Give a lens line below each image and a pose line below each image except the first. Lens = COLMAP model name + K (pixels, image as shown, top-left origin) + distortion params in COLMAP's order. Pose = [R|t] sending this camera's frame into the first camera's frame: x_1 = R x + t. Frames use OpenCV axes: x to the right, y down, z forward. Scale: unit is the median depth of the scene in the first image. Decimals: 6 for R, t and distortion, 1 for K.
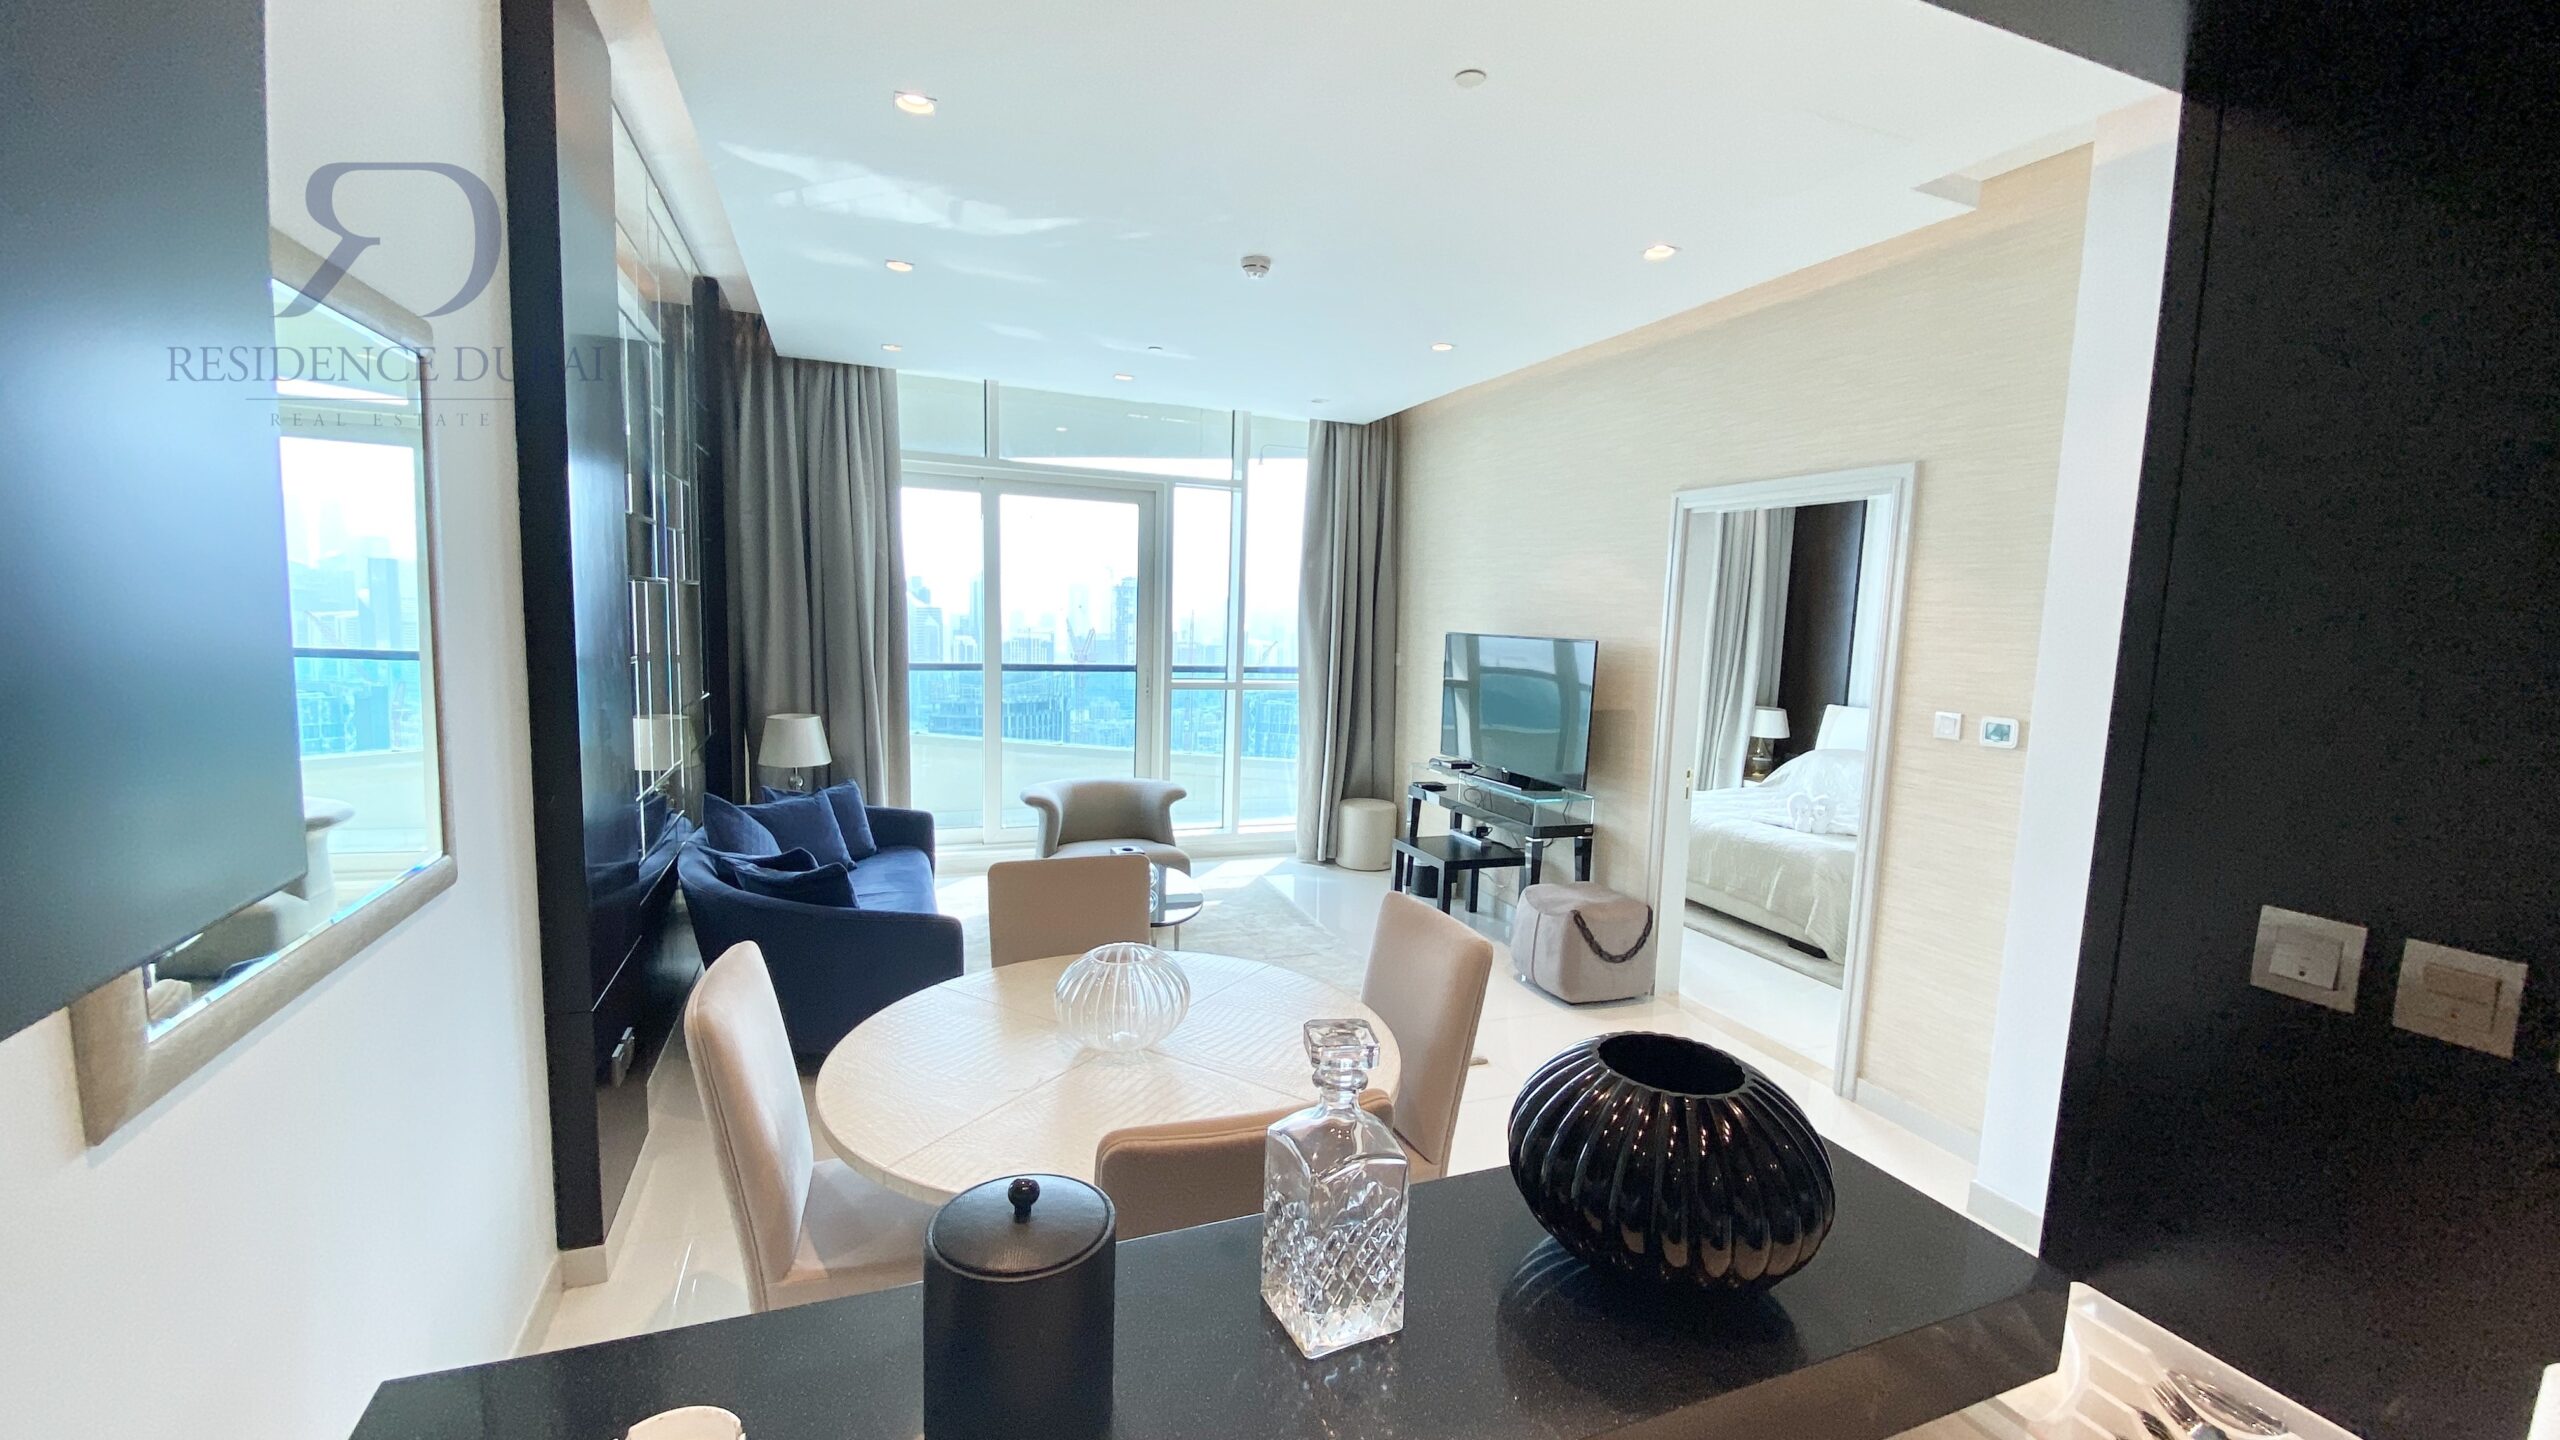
lens RADIAL K [[1046.5, 0, 1277.7], [0, 1046.5, 713.8], [0, 0, 1]] dist [0.017427, 0.000032]
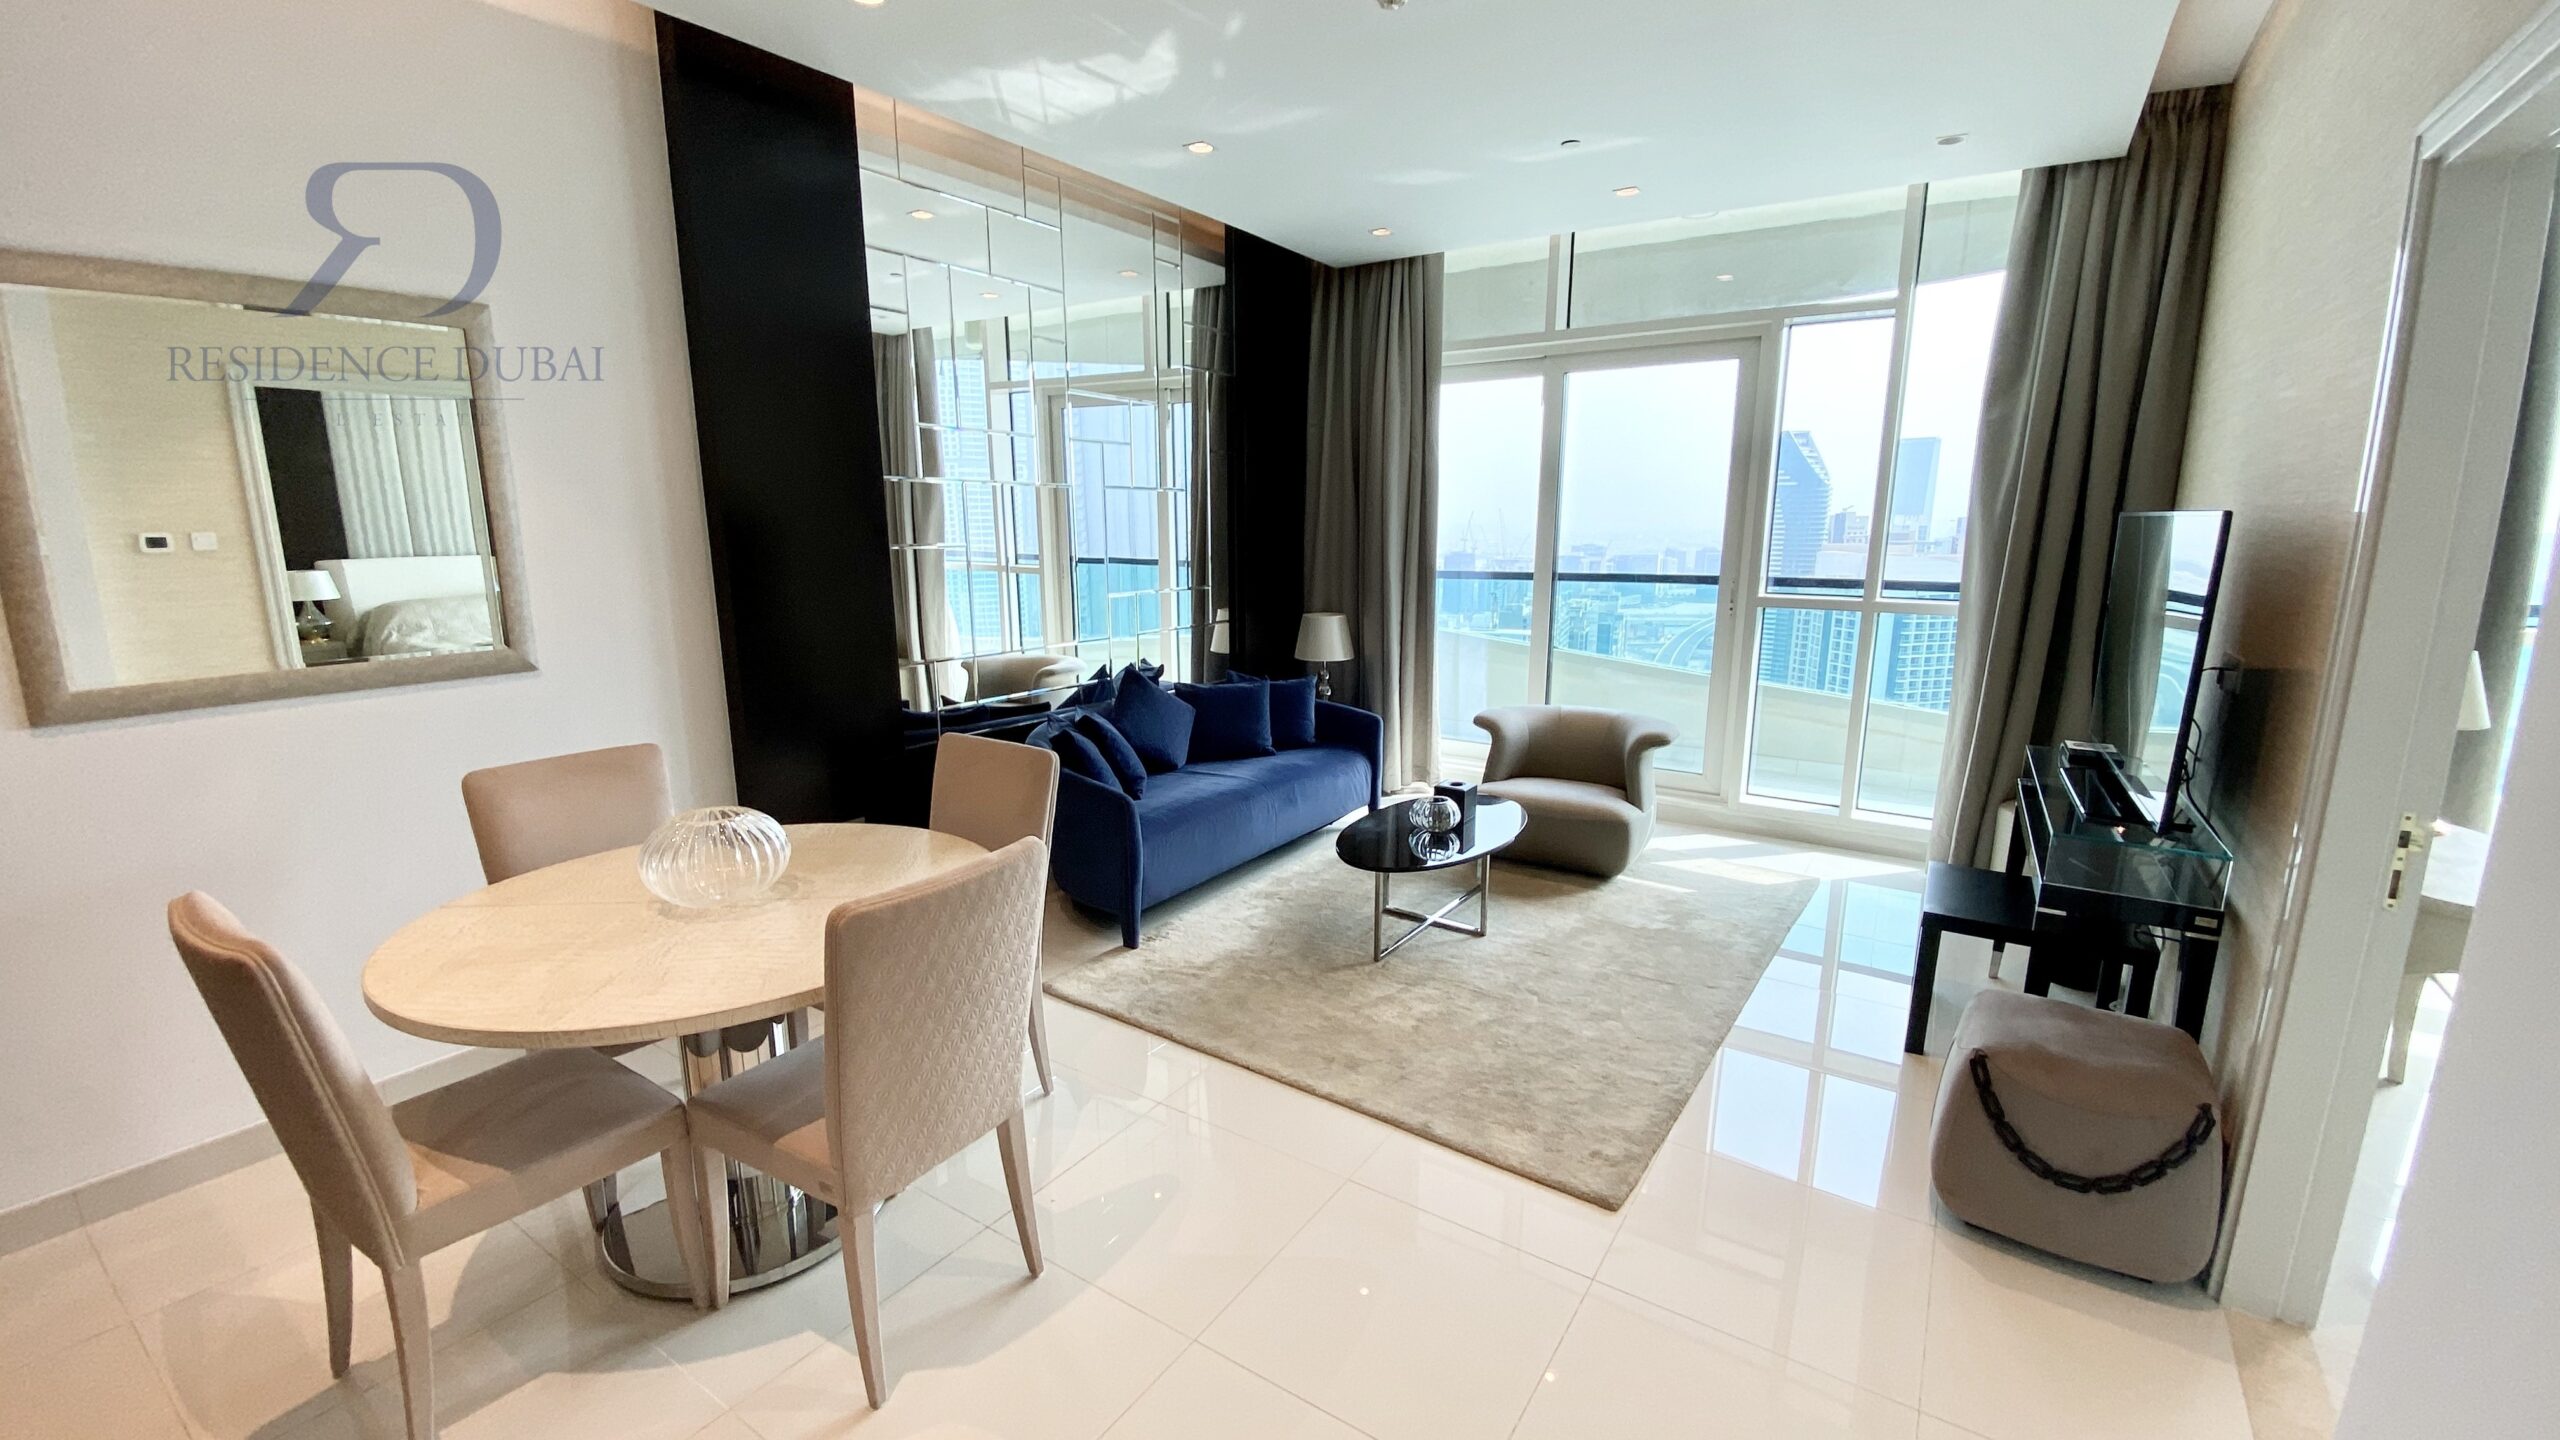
lens RADIAL K [[1046.5, 0, 1281.1], [0, 1046.5, 733.9], [0, 0, 1]] dist [0.017427, 0.000032]
pose [[0.567877, 0.138149, -0.811437, 0.375776], [-0.067191, 0.990305, 0.121578, -0.004128], [0.820366, -0.014520, 0.571654, 0.326298]]
